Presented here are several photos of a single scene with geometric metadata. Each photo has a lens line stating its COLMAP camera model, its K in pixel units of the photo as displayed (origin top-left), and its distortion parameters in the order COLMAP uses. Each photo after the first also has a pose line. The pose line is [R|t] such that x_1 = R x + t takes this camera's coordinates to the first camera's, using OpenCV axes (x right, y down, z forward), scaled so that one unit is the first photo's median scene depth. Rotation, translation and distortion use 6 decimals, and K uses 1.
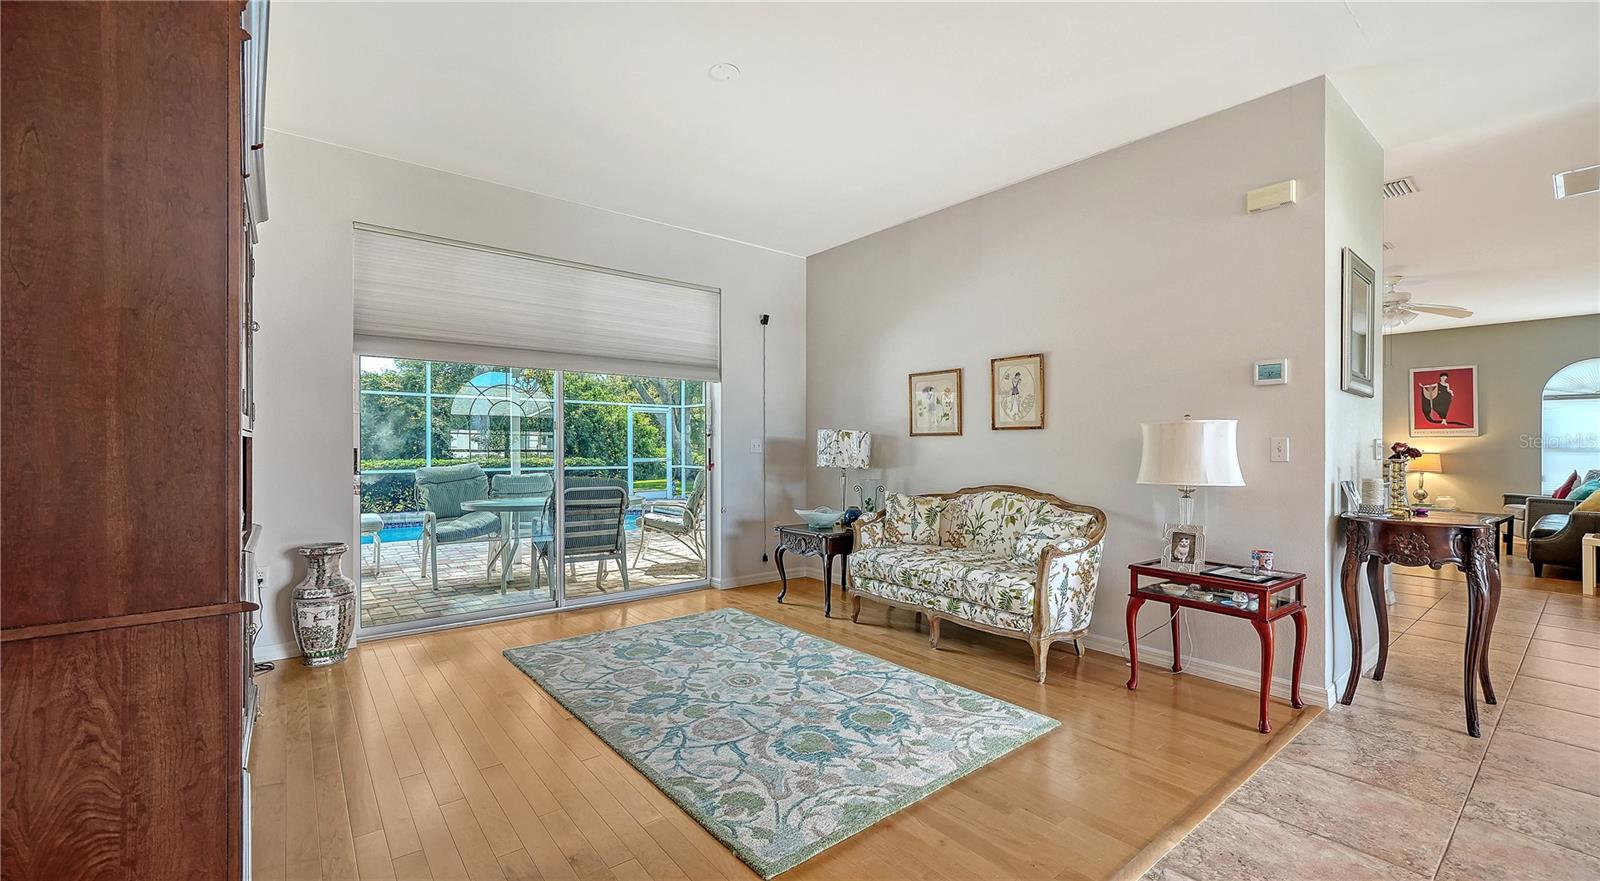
lens RADIAL K [[647.3, 0, 796.2], [0, 647.3, 439.8], [0, 0, 1]] dist [-0.009903, -0.000046]
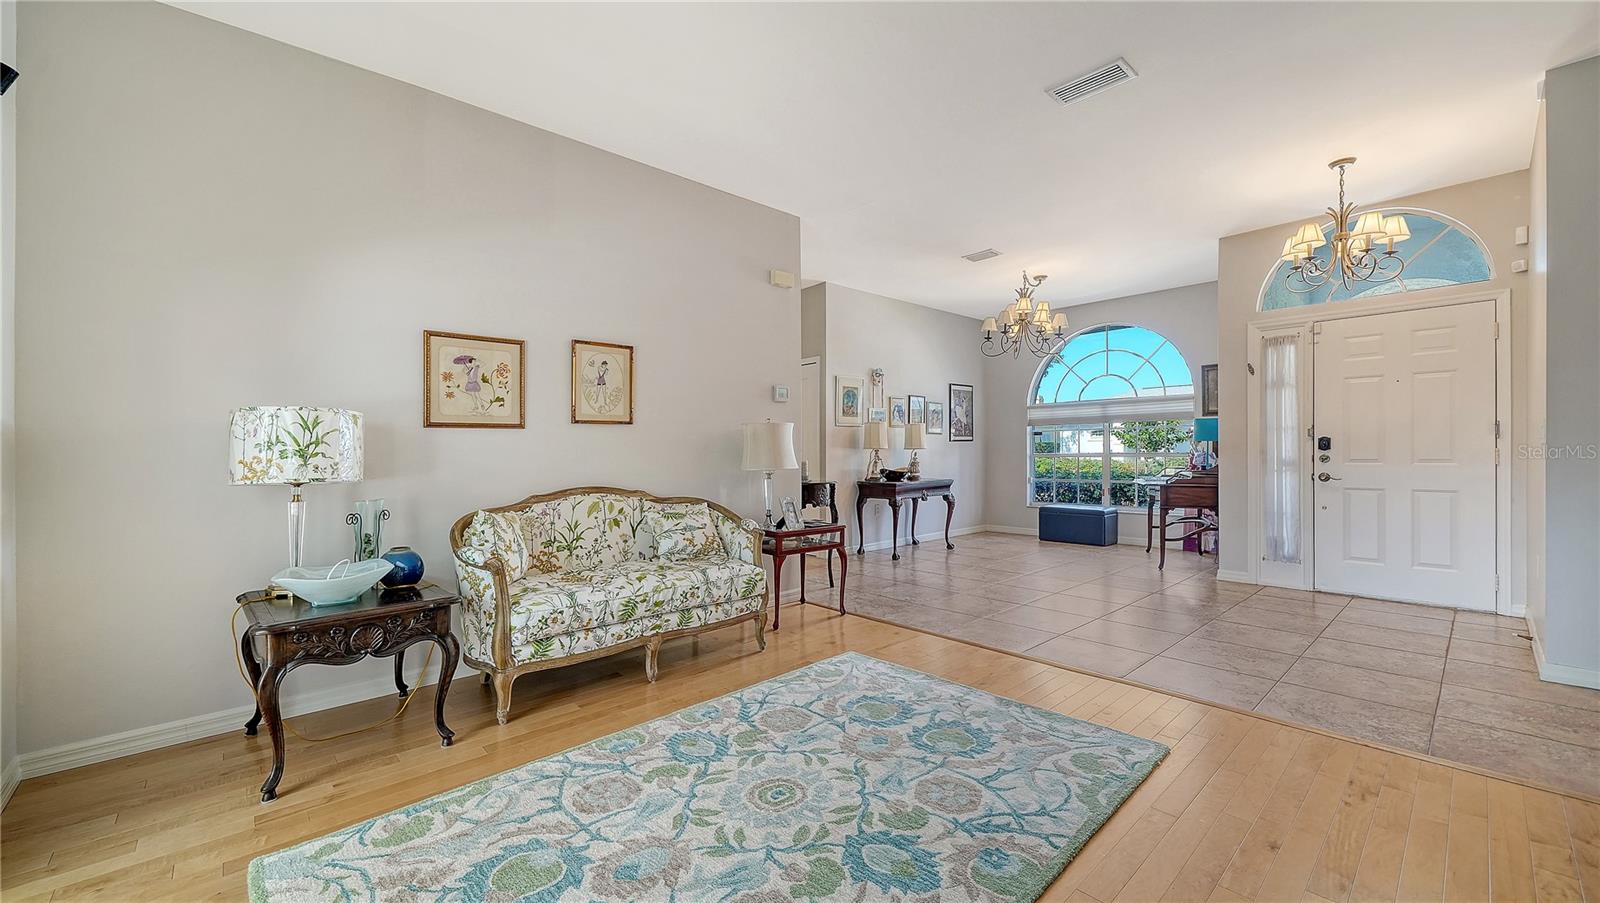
lens RADIAL K [[621.5, 0, 794.2], [0, 621.5, 451.8], [0, 0, 1]] dist [0.000074, 0.000100]
pose [[-0.068997, -0.007146, 0.997591, -0.645013], [0.000189, 0.999974, 0.007176, 0.020317], [-0.997617, 0.000684, -0.068994, 0.933987]]
